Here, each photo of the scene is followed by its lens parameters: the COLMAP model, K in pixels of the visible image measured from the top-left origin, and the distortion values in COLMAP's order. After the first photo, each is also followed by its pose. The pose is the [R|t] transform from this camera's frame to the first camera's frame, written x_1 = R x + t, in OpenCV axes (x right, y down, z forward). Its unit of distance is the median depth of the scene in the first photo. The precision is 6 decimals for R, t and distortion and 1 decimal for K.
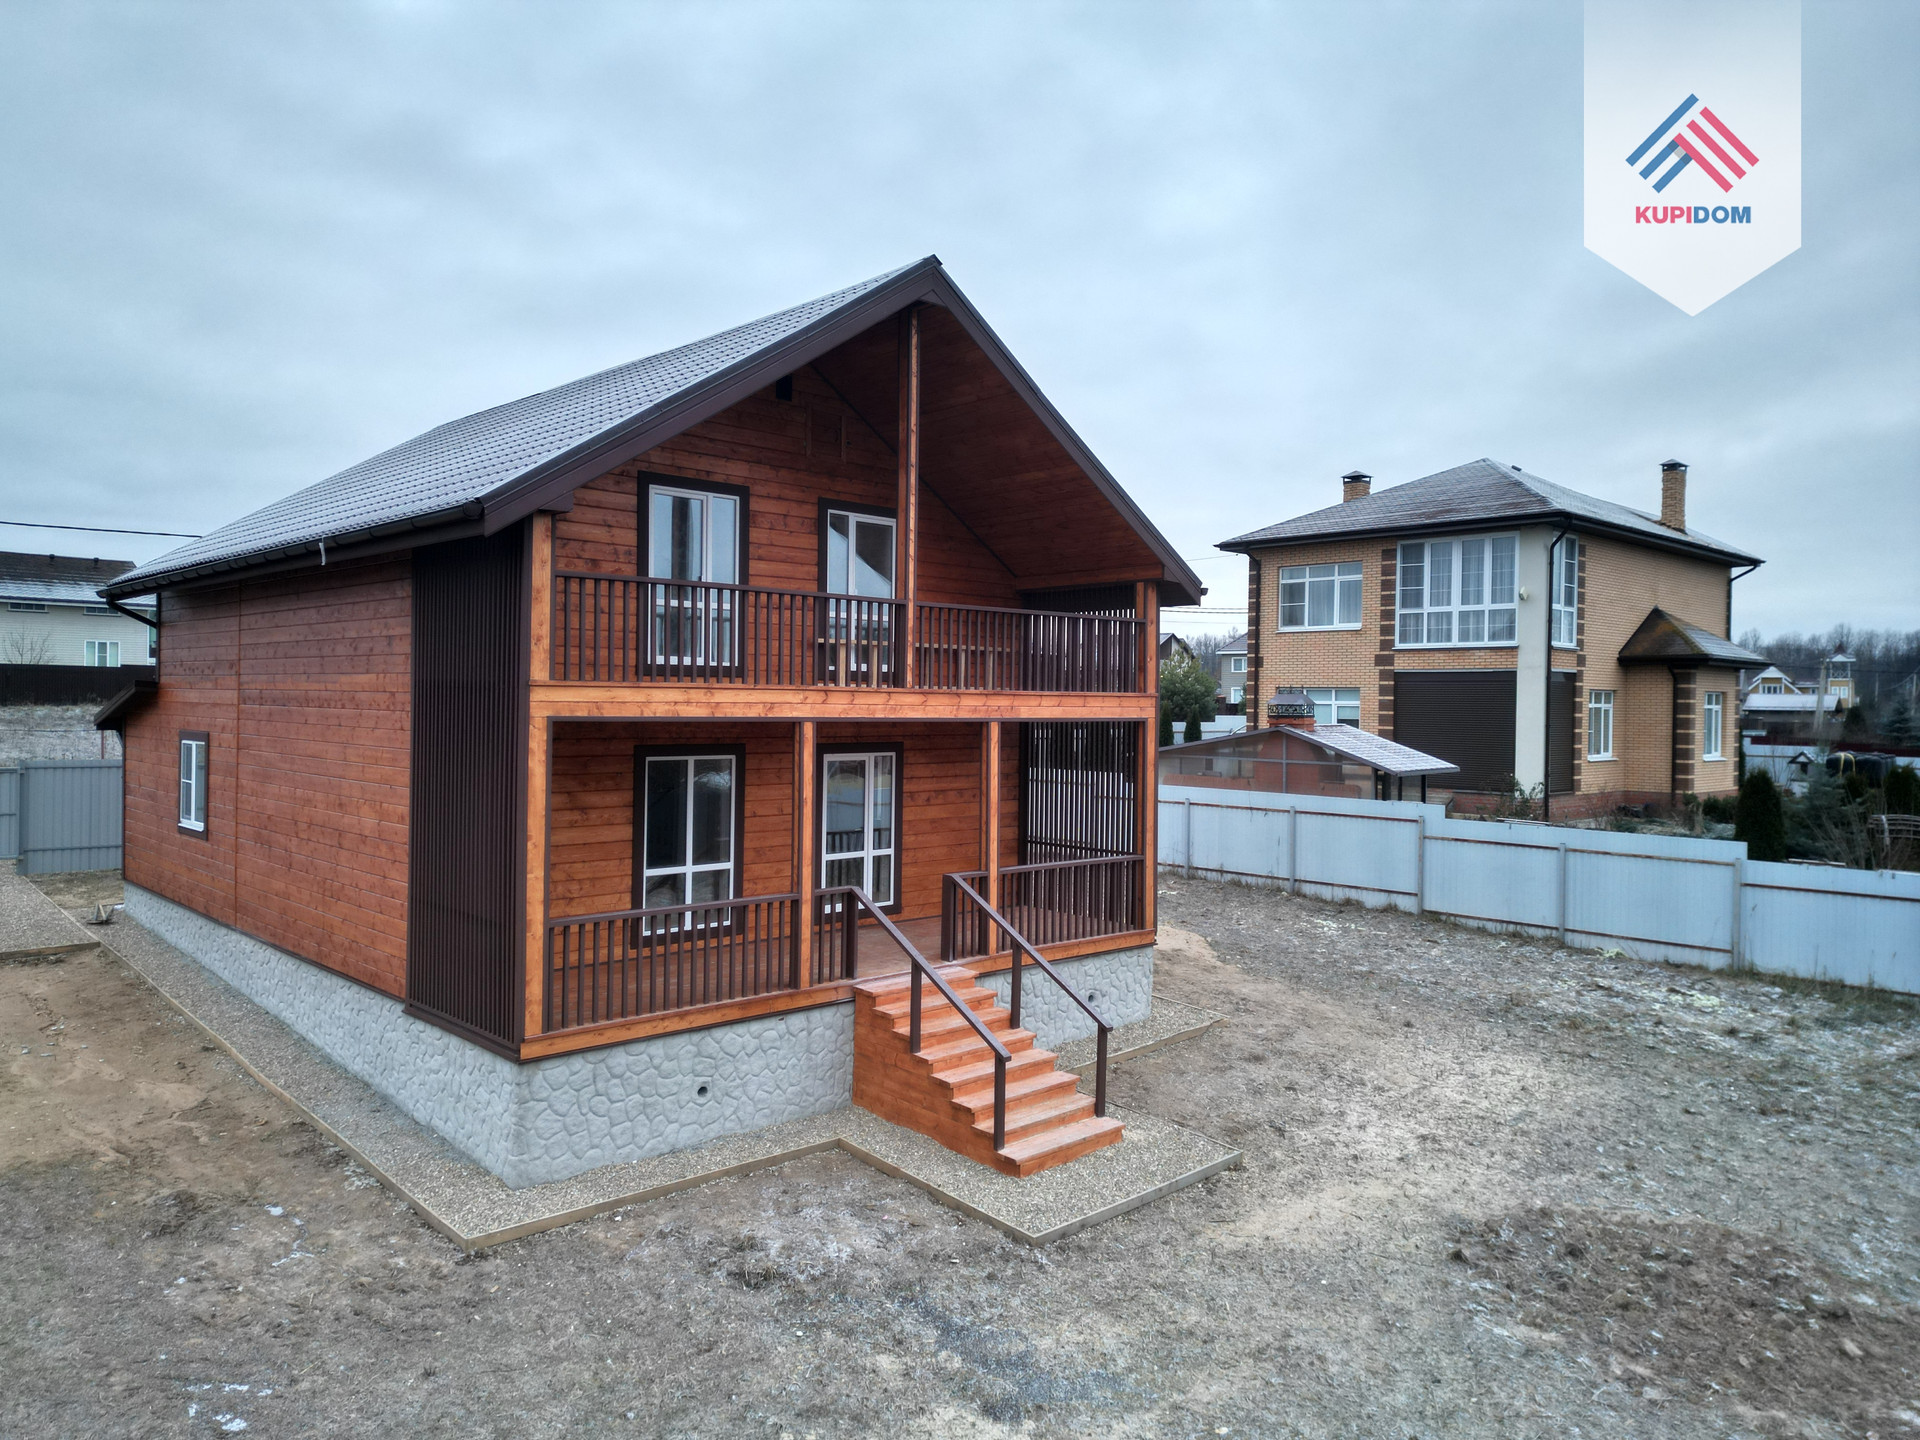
lens RADIAL K [[1335.2, 0, 962.4], [0, 1335.2, 706.4], [0, 0, 1]] dist [0.066590, -0.064267]
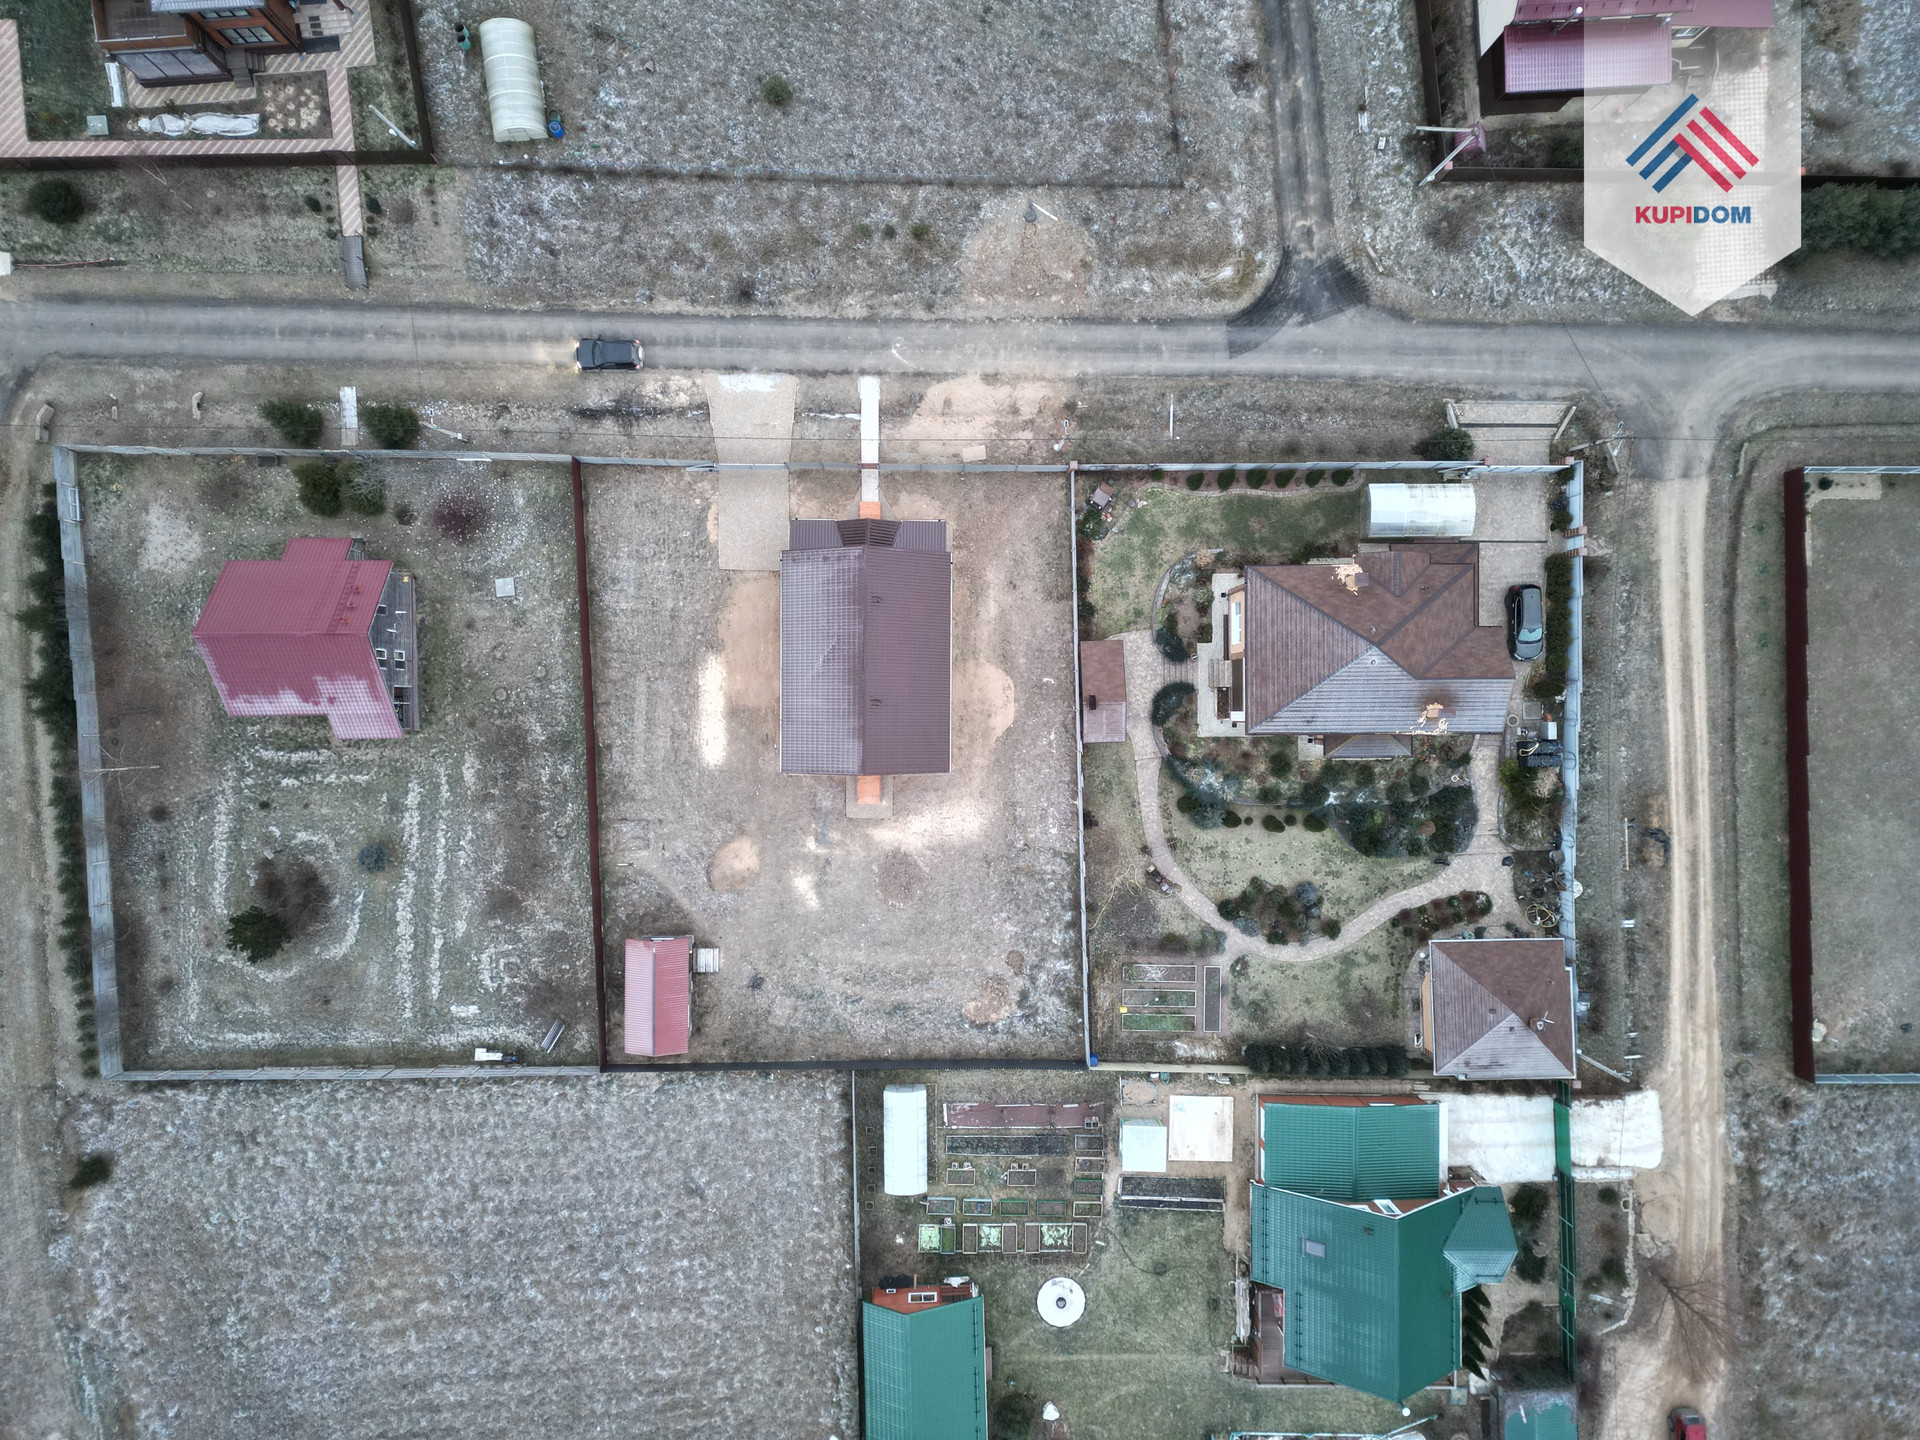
lens RADIAL K [[1335.2, 0, 962.4], [0, 1335.2, 706.4], [0, 0, 1]] dist [0.066590, -0.064267]
pose [[0.724658, 0.688996, 0.012444, 0.001707], [-0.024601, 0.007819, 0.999667, -5.017090], [0.688670, -0.724723, 0.022616, 1.213293]]
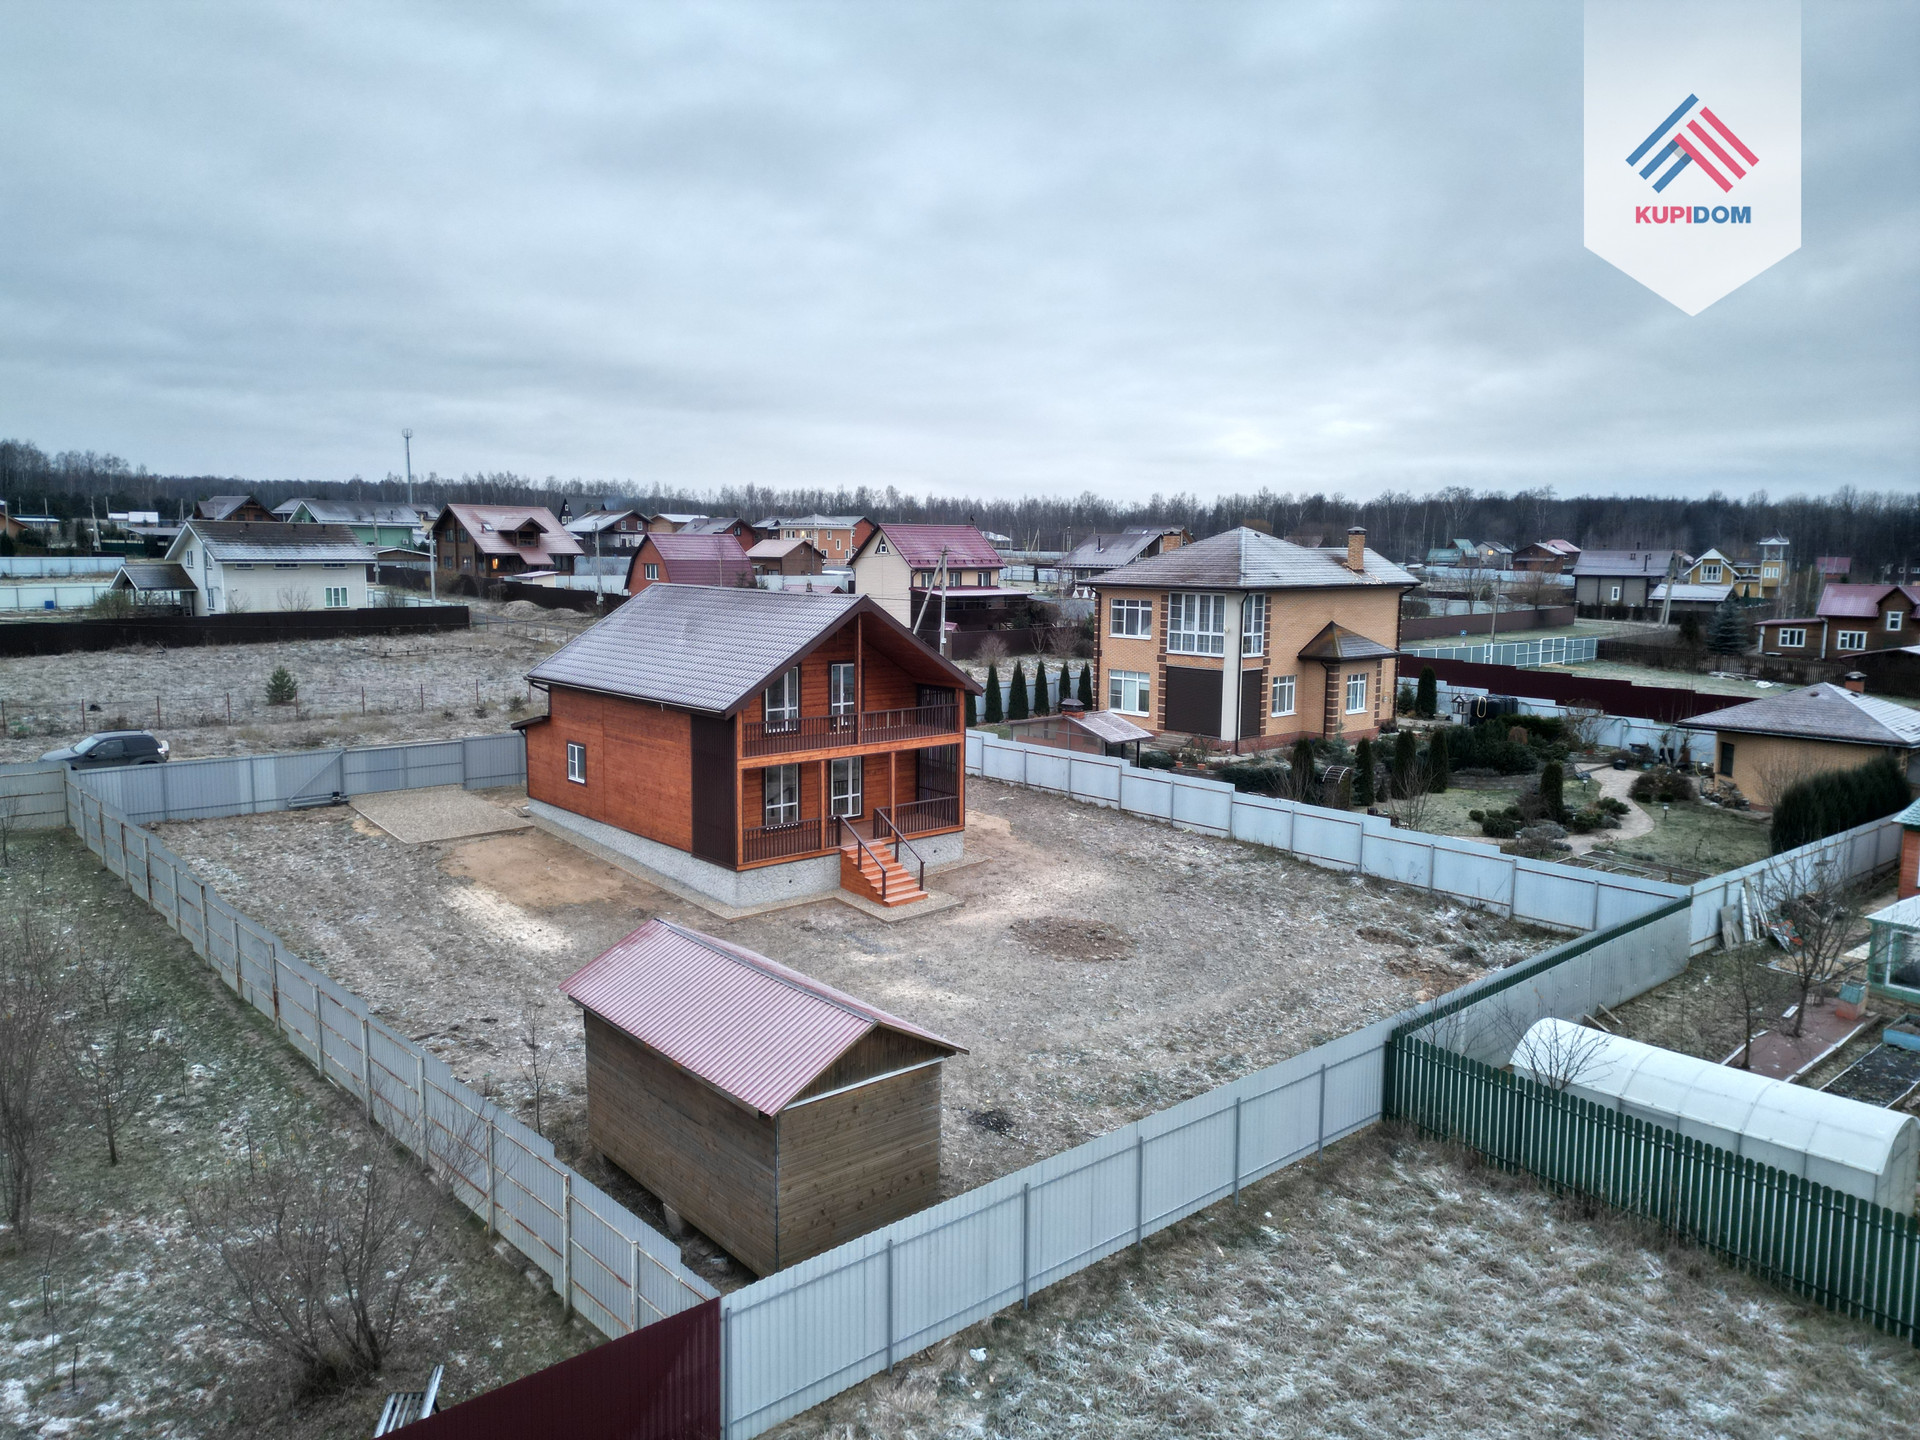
lens RADIAL K [[1335.2, 0, 962.4], [0, 1335.2, 706.4], [0, 0, 1]] dist [0.066590, -0.064267]
pose [[0.999314, -0.000234, -0.037024, 0.257714], [0.004545, 0.993192, 0.116397, -0.383477], [0.036745, -0.116485, 0.992512, -1.622232]]
